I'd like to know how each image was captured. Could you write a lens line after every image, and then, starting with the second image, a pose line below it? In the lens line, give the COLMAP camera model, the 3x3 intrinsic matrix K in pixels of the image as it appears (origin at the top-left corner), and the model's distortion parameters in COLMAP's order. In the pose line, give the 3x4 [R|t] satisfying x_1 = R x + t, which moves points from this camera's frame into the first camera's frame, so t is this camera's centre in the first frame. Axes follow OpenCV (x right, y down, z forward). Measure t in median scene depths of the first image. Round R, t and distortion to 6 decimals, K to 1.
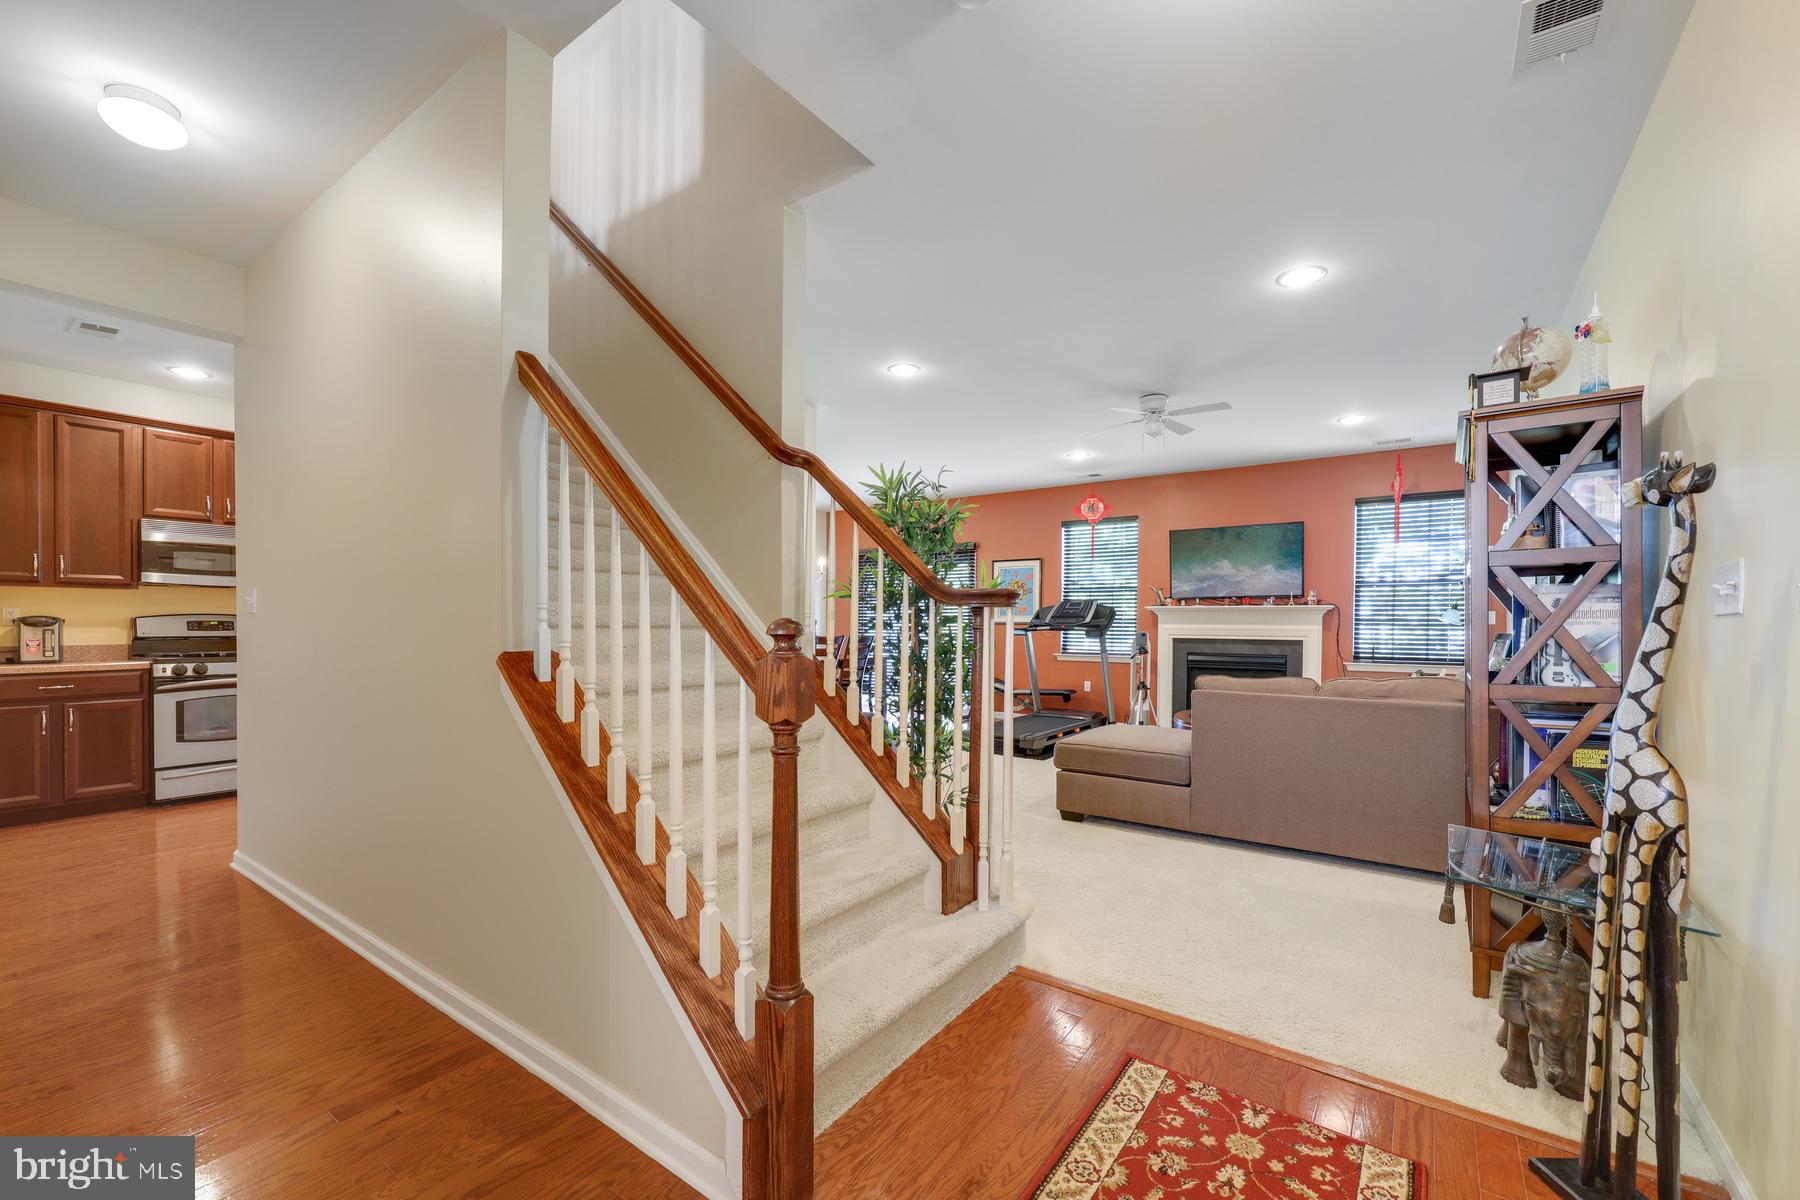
lens RADIAL K [[734.0, 0, 898.0], [0, 734.0, 632.5], [0, 0, 1]] dist [-0.000167, 0.000042]
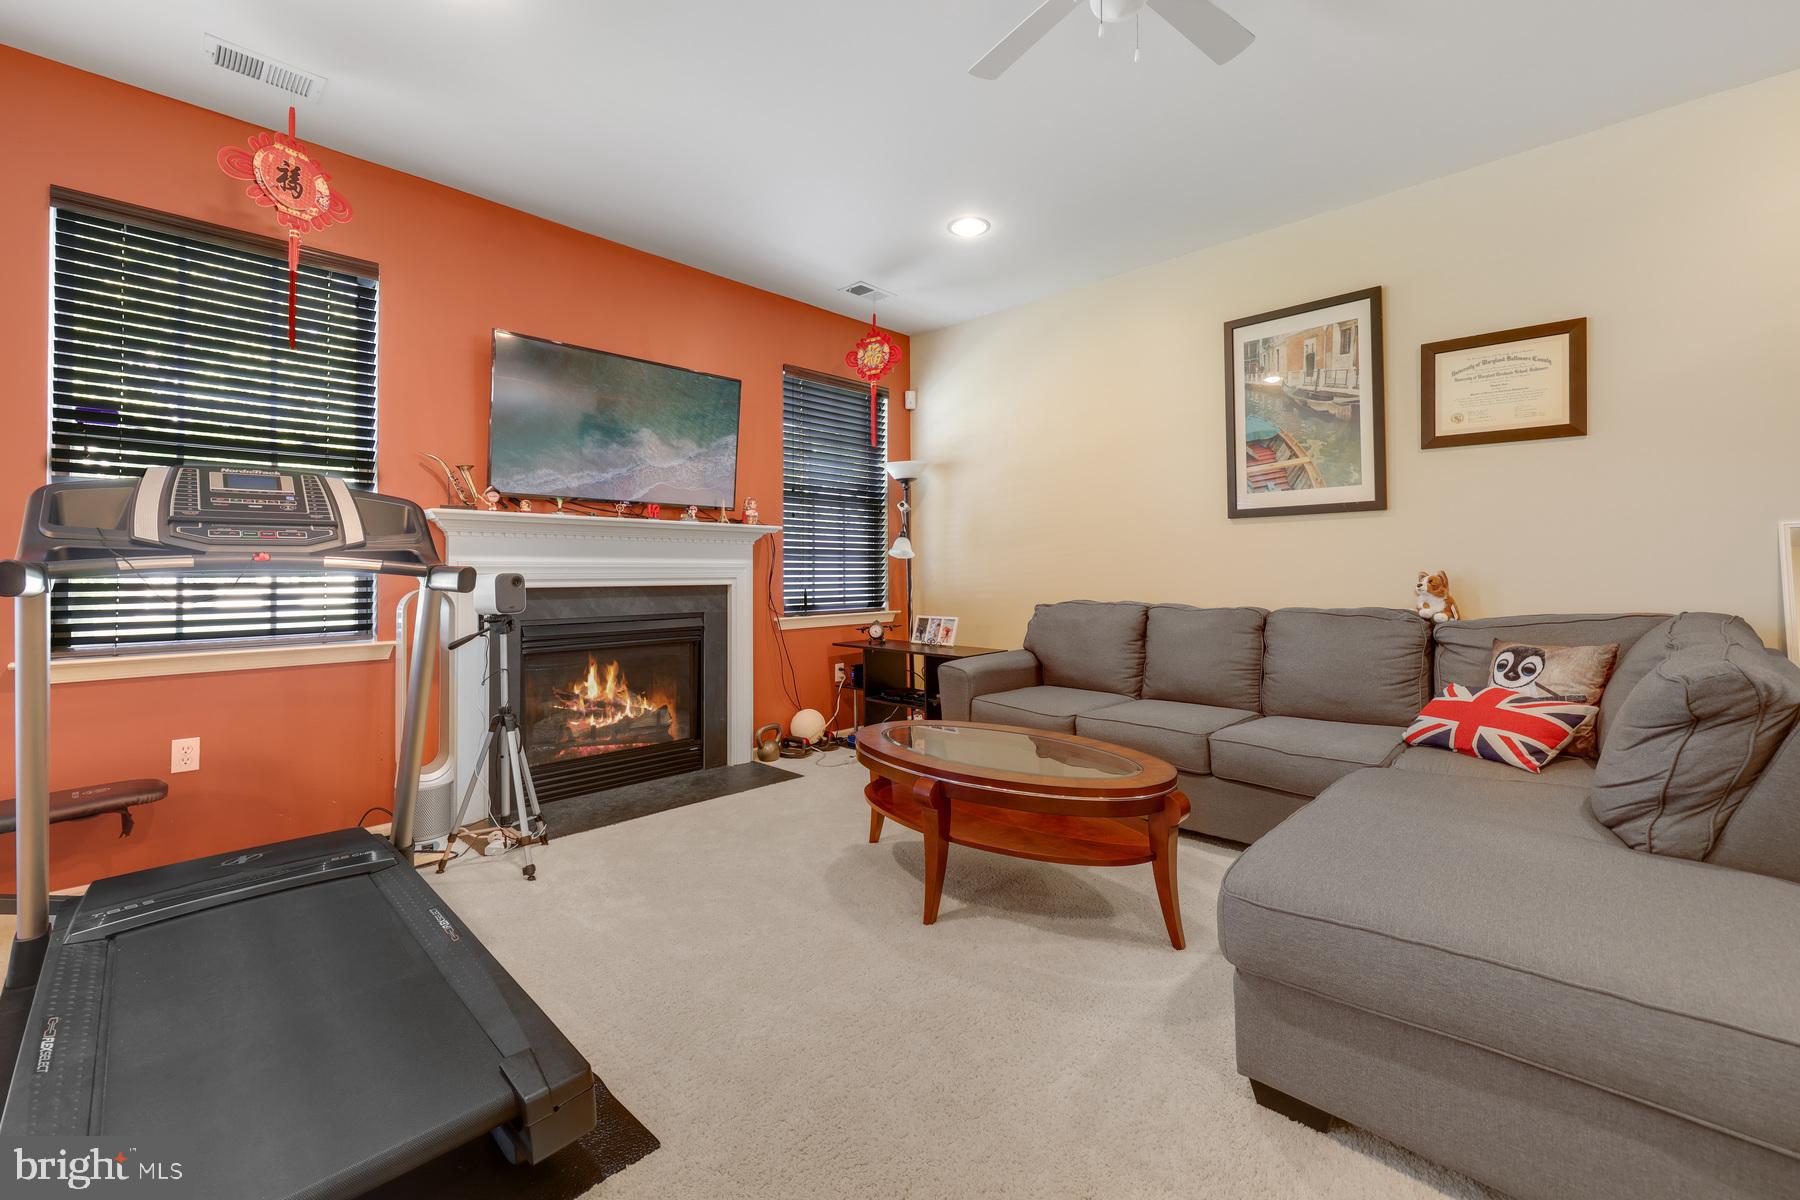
lens RADIAL K [[751.9, 0, 909.3], [0, 751.9, 556.0], [0, 0, 1]] dist [0.001513, 0.000248]
pose [[0.136695, 0.014298, 0.990510, -0.016326], [0.017578, 0.999703, -0.016856, 0.000422], [-0.990457, 0.019715, 0.136403, 0.719418]]
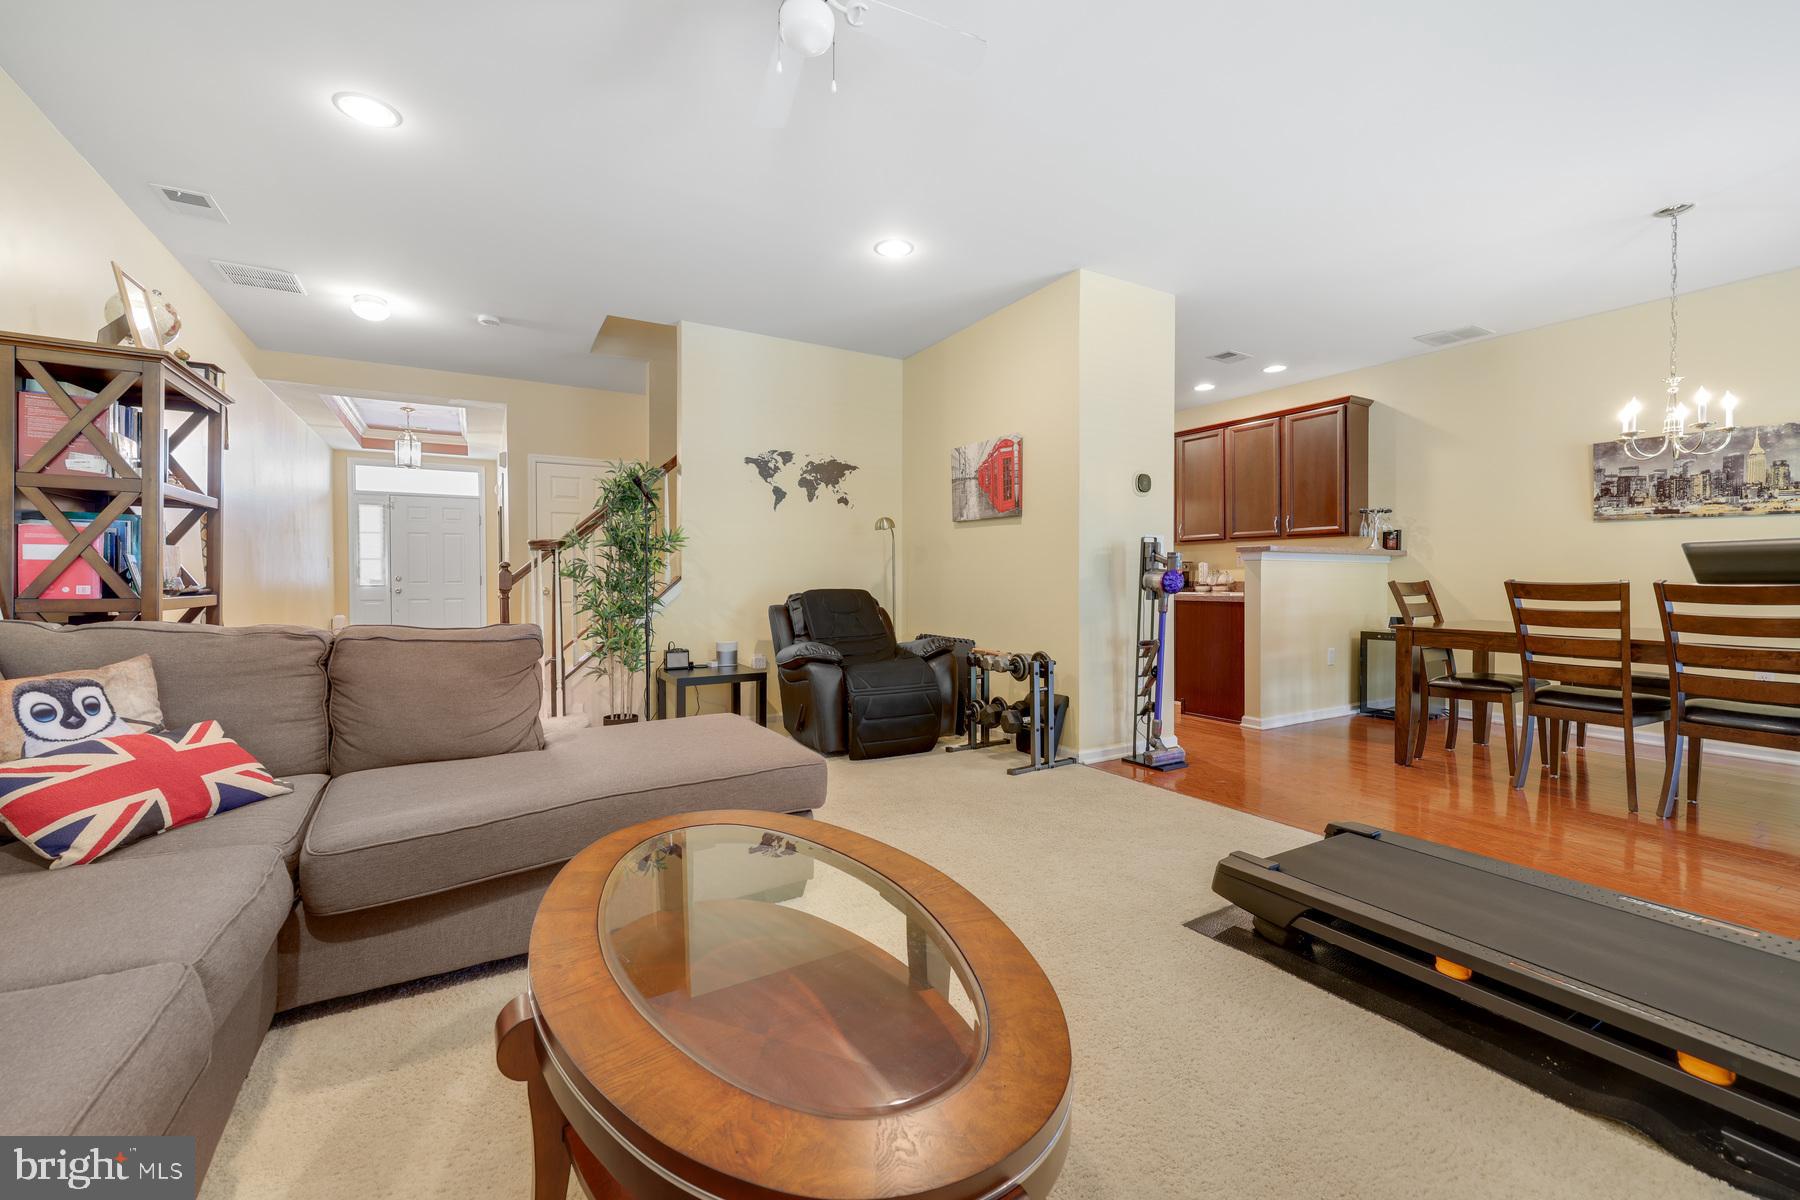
lens RADIAL K [[716.7, 0, 896.5], [0, 716.7, 573.7], [0, 0, 1]] dist [0.000220, 0.000081]
pose [[-0.406690, -0.004217, -0.913557, 0.463793], [-0.012717, 0.999919, 0.001046, 0.005172], [0.913478, 0.012043, -0.406710, 0.815977]]
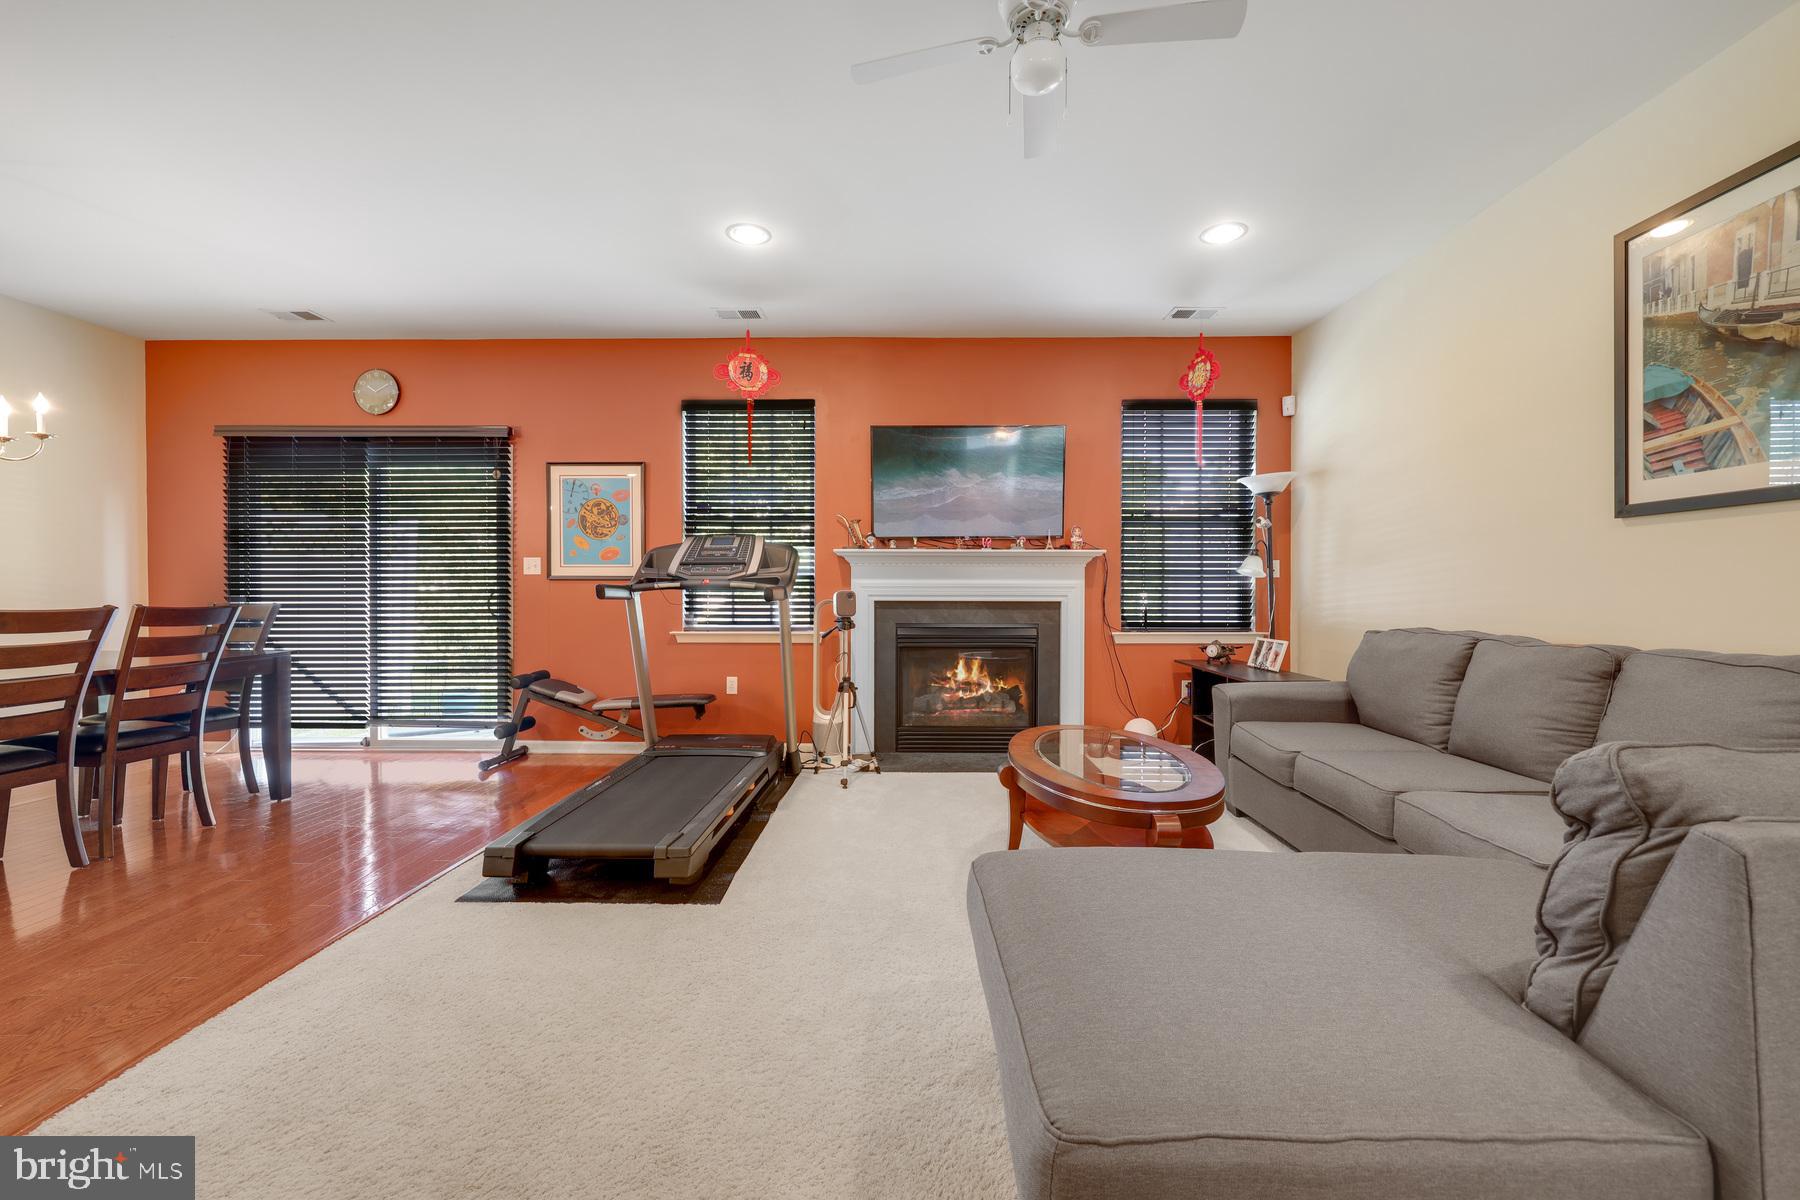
lens RADIAL K [[726.0, 0, 901.0], [0, 726.0, 593.4], [0, 0, 1]] dist [0.000205, 0.000160]
pose [[0.820418, -0.006891, 0.571723, 0.042444], [0.010321, 0.999943, -0.002758, 0.003089], [-0.571671, 0.008163, 0.820442, 0.492918]]
